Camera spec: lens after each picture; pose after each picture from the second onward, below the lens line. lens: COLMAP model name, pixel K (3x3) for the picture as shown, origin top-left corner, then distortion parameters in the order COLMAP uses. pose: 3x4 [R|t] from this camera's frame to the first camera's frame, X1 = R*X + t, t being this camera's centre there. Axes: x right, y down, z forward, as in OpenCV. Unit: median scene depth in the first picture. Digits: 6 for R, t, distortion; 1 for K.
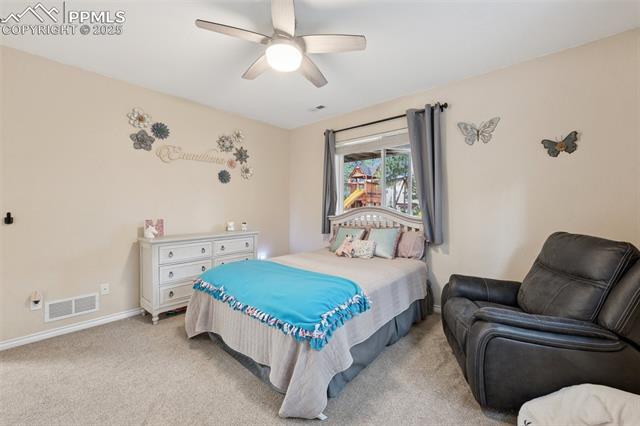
lens RADIAL K [[261.7, 0, 320.5], [0, 261.7, 211.1], [0, 0, 1]] dist [0.004061, 0.000424]
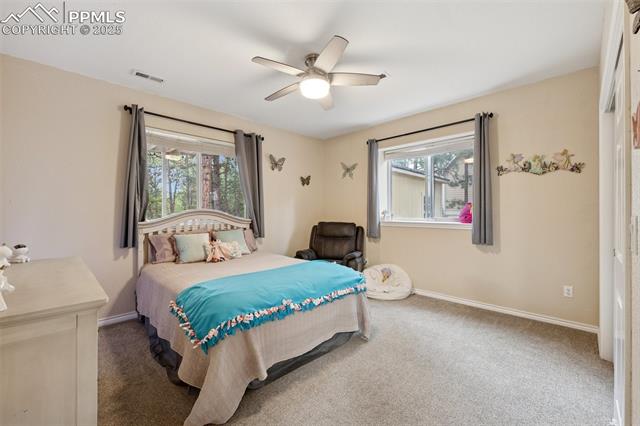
lens RADIAL K [[261.7, 0, 320.5], [0, 261.7, 211.1], [0, 0, 1]] dist [0.004061, 0.000424]
pose [[0.077908, 0.000963, 0.996960, -0.845937], [0.017197, 0.999849, -0.002309, -0.004714], [-0.996812, 0.017325, 0.077880, 0.551382]]
